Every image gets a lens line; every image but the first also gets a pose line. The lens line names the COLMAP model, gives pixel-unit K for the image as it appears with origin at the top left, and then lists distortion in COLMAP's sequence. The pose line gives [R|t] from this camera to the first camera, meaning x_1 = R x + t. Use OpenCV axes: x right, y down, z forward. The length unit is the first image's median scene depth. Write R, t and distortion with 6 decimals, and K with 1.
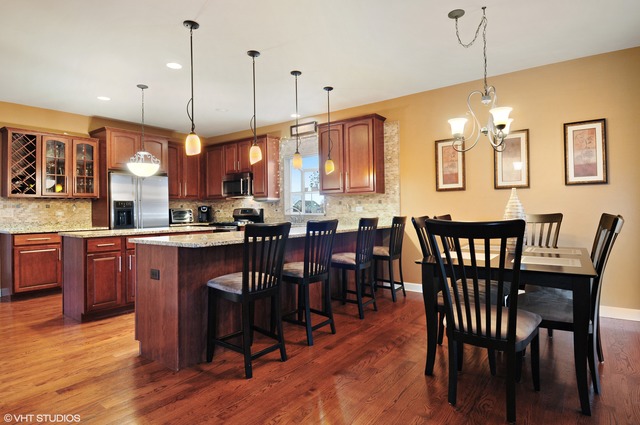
lens RADIAL K [[337.9, 0, 320.0], [0, 337.9, 212.5], [0, 0, 1]] dist [-0.000527, -0.000055]
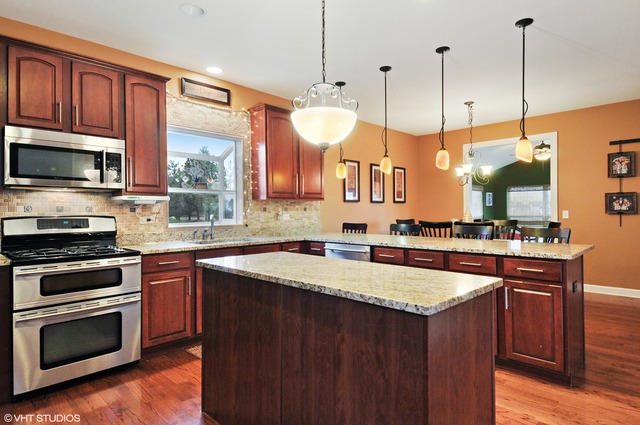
lens RADIAL K [[357.0, 0, 320.0], [0, 357.0, 212.5], [0, 0, 1]] dist [0.000140, 0.000024]
pose [[0.176100, 0.010386, 0.984317, -0.980852], [0.012557, 0.999839, -0.012796, -0.010528], [-0.984292, 0.014614, 0.175942, 0.929706]]
